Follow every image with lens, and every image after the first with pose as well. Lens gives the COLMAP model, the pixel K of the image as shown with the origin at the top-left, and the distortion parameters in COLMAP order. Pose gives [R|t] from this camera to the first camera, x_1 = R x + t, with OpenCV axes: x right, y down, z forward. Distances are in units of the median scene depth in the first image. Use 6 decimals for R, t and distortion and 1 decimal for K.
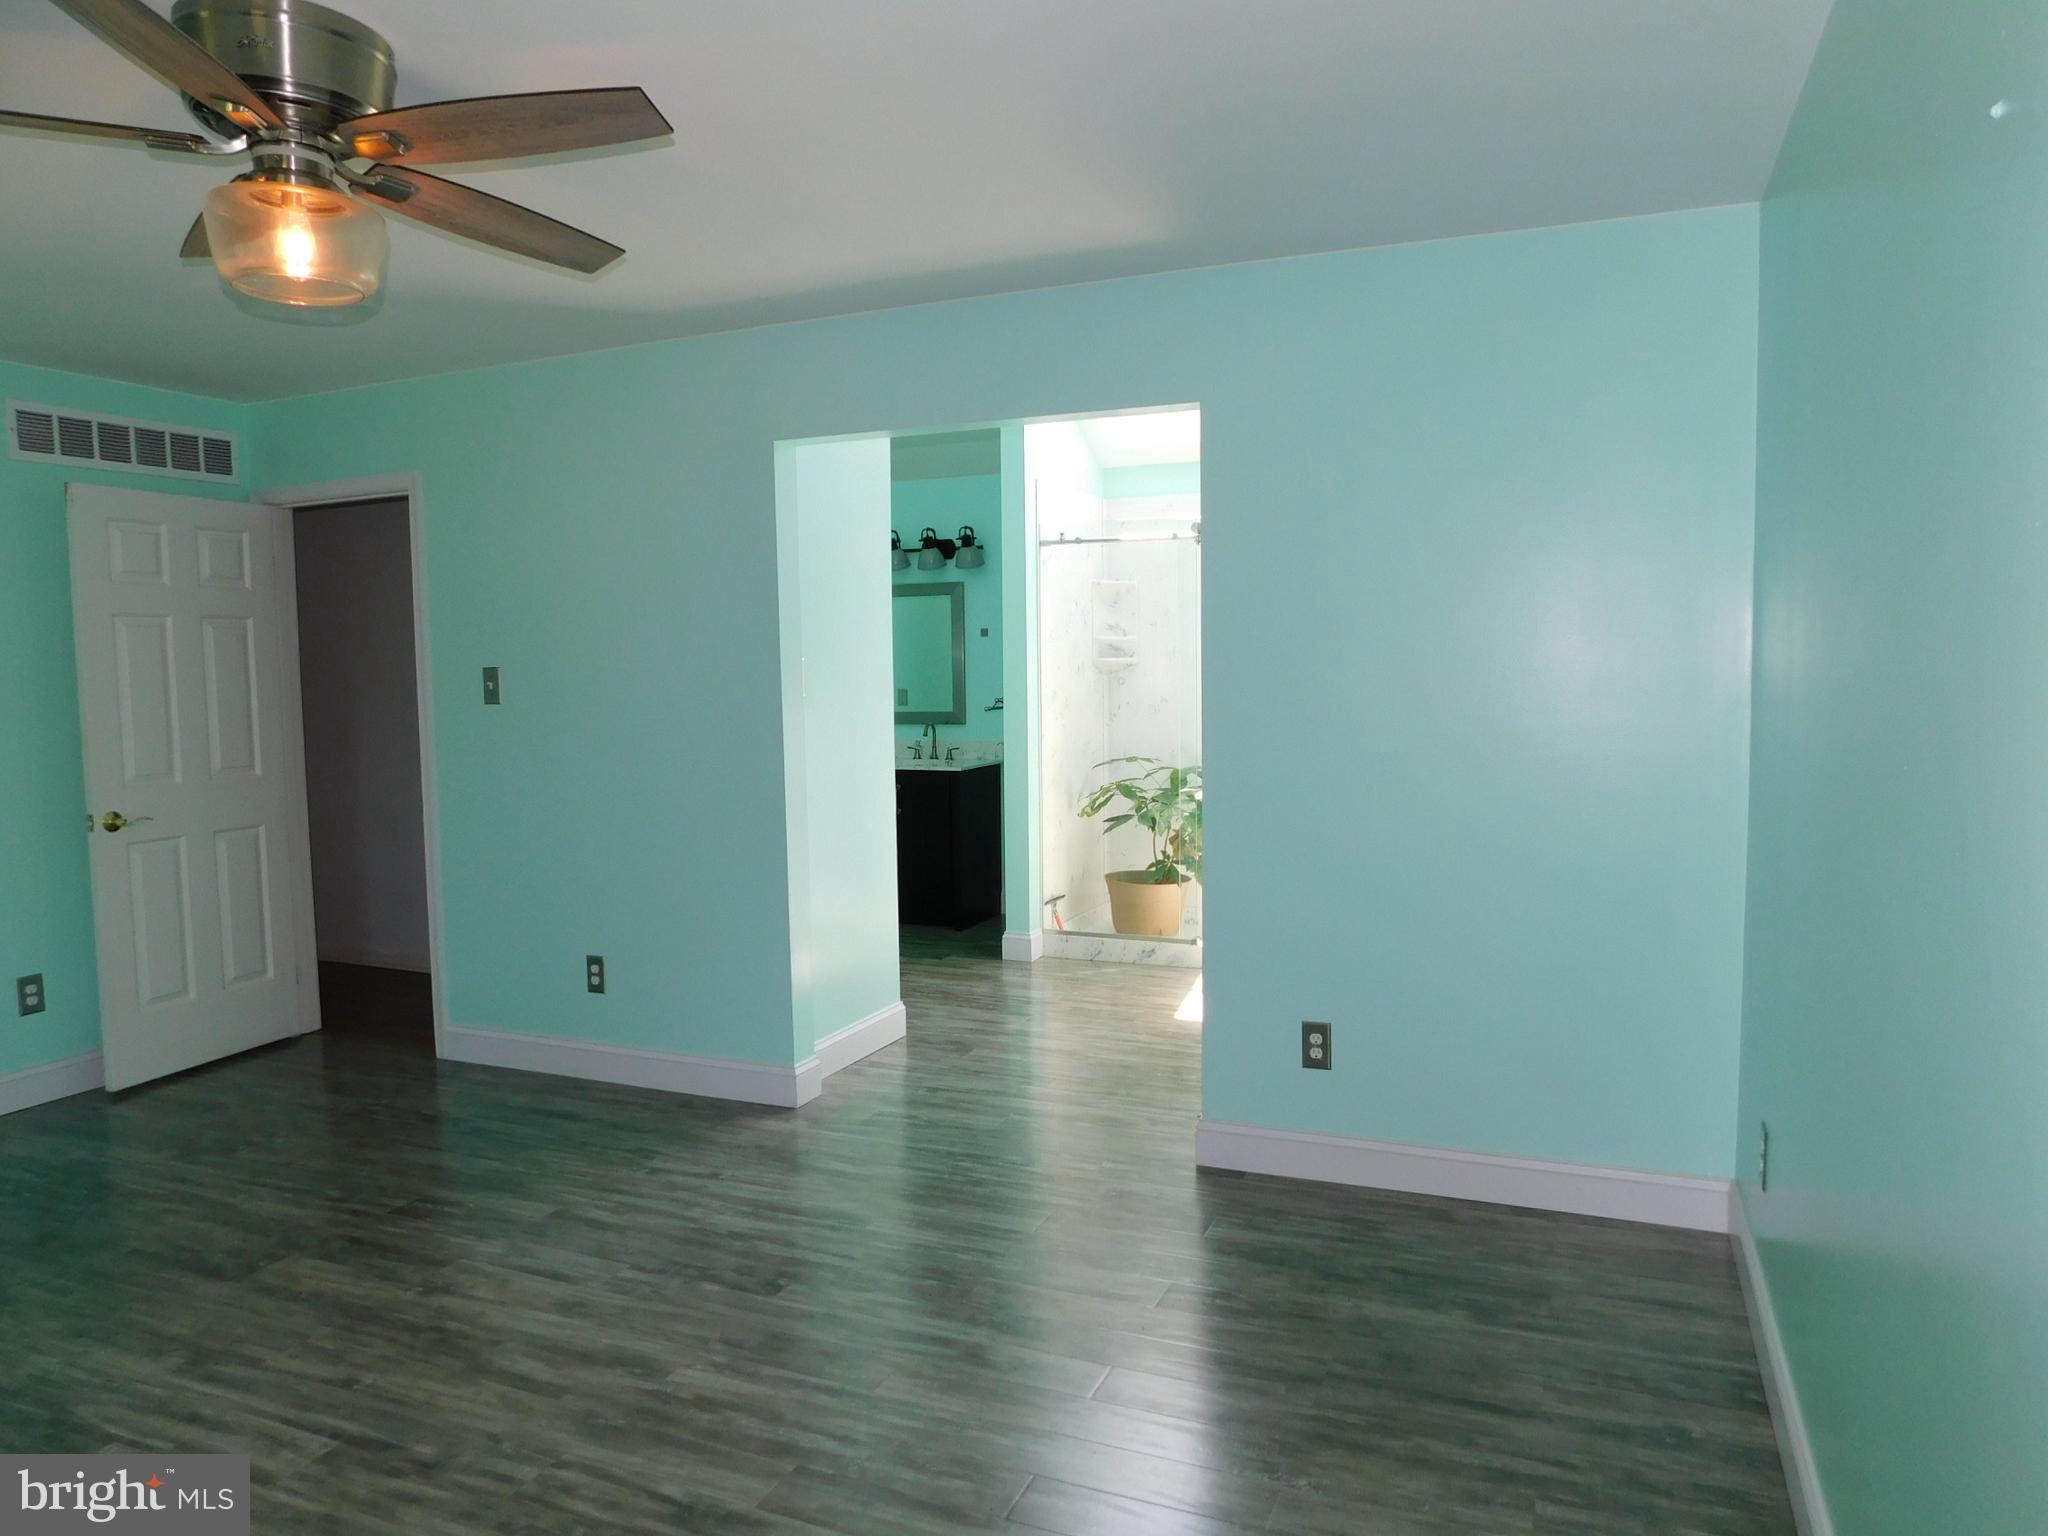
lens RADIAL K [[1366.4, 0, 1027.0], [0, 1366.4, 765.9], [0, 0, 1]] dist [-0.050603, 0.035726]
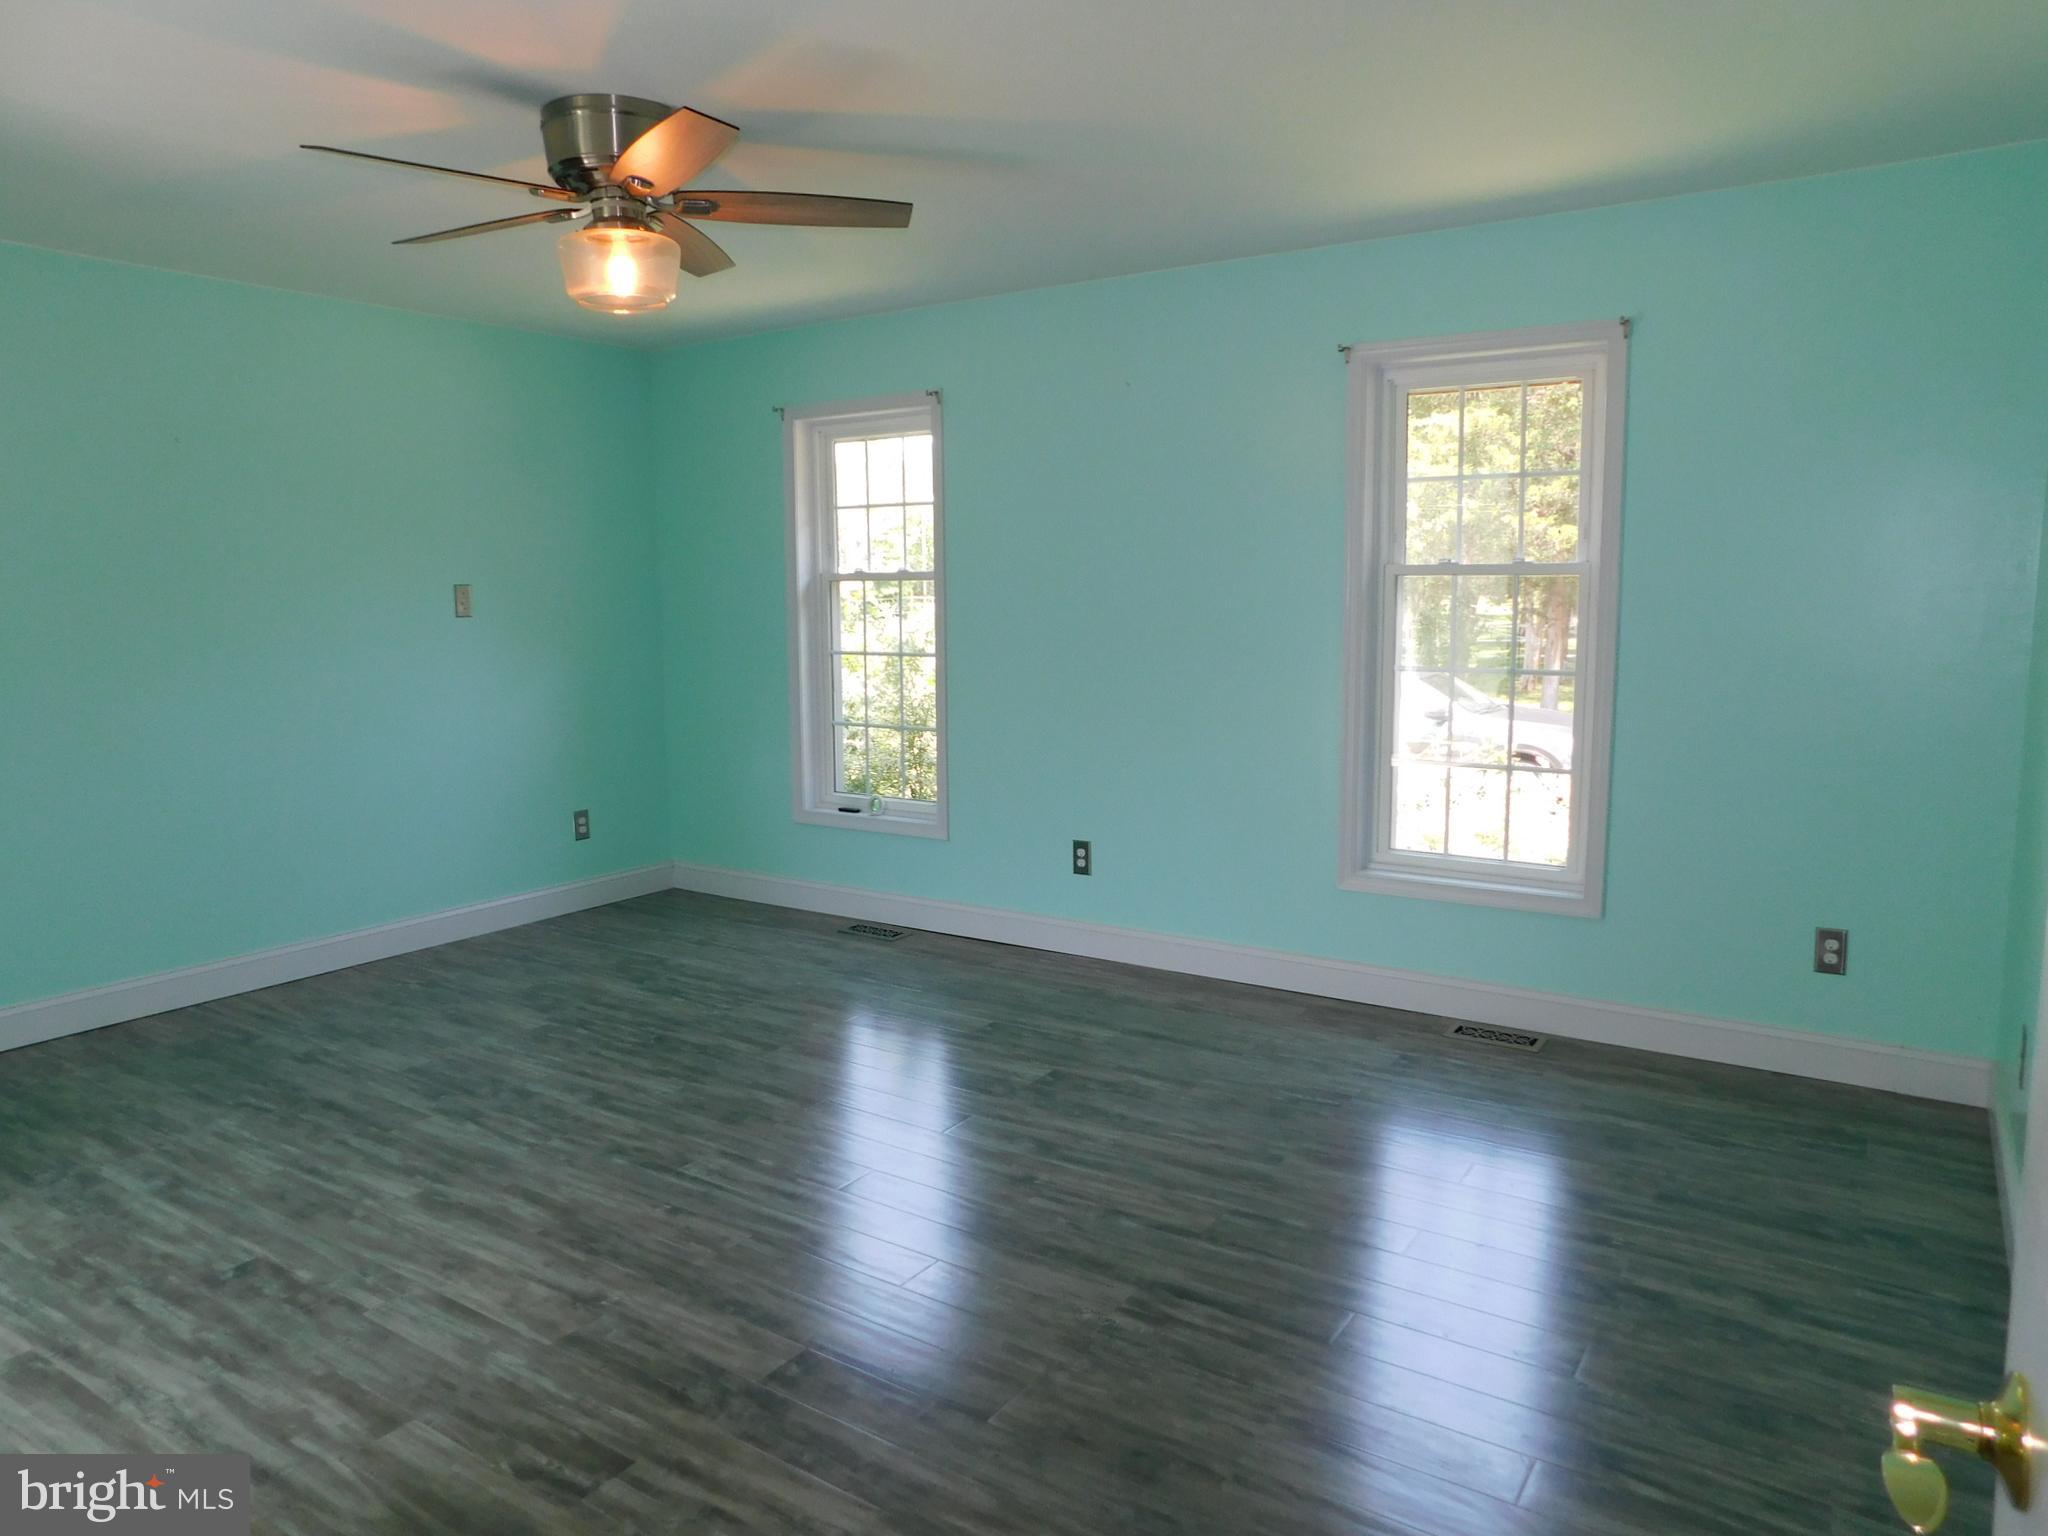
lens RADIAL K [[1366.4, 0, 1019.9], [0, 1366.4, 760.5], [0, 0, 1]] dist [-0.050603, 0.035726]
pose [[-0.982555, -0.000292, 0.185973, -0.927686], [0.034514, 0.982340, 0.183892, -0.108353], [-0.182743, 0.187103, -0.965193, 1.829844]]
